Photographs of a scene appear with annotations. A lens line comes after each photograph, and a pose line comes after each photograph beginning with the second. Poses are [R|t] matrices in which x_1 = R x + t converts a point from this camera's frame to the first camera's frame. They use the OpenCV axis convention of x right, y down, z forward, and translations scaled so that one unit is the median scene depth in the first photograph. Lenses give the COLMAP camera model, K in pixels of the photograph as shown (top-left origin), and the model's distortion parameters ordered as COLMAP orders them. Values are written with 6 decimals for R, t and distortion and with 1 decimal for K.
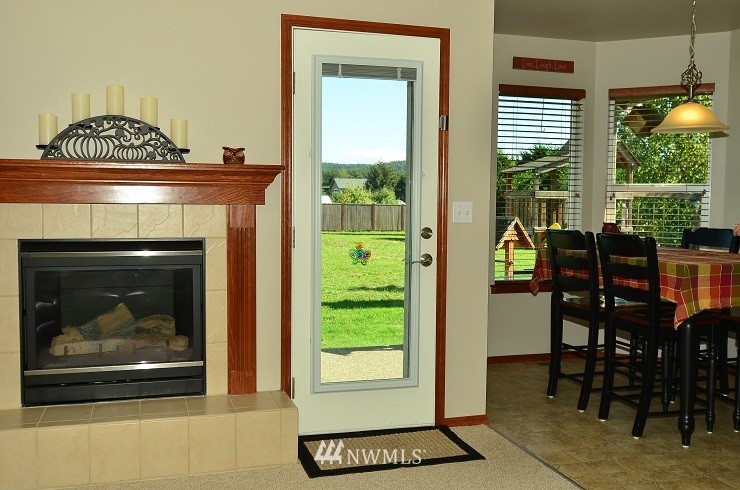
lens RADIAL K [[705.0, 0, 367.5], [0, 705.0, 243.8], [0, 0, 1]] dist [0.006568, 0.000000]
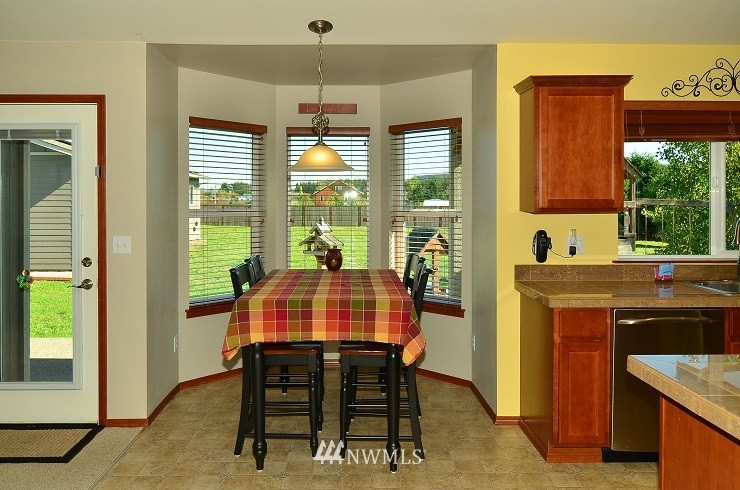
lens RADIAL K [[554.8, 0, 363.9], [0, 554.8, 199.5], [0, 0, 1]] dist [0.003873, -0.011225]
pose [[0.965062, -0.008886, -0.261872, 0.803818], [-0.007655, 0.998042, -0.062079, -0.068298], [0.261911, 0.061914, 0.963104, 0.202821]]
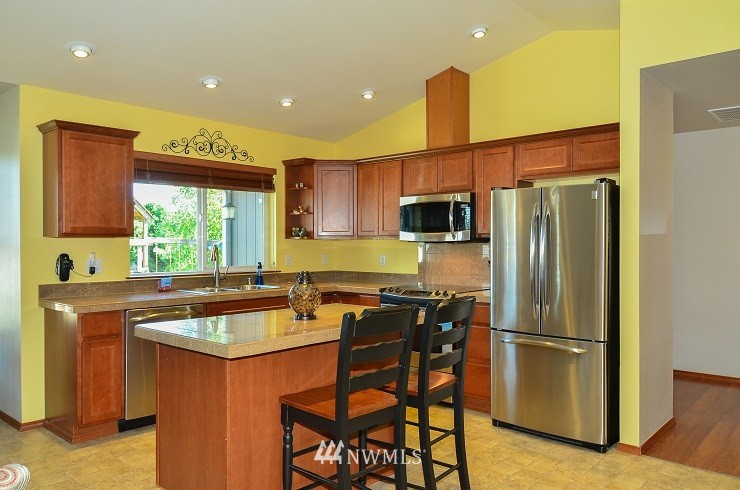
lens RADIAL K [[554.8, 0, 374.3], [0, 554.8, 246.8], [0, 0, 1]] dist [0.003873, -0.011225]
pose [[0.840728, -0.015073, 0.541247, 0.769689], [0.046347, 0.997947, -0.044199, -0.013659], [-0.539470, 0.062245, 0.839701, -0.055223]]
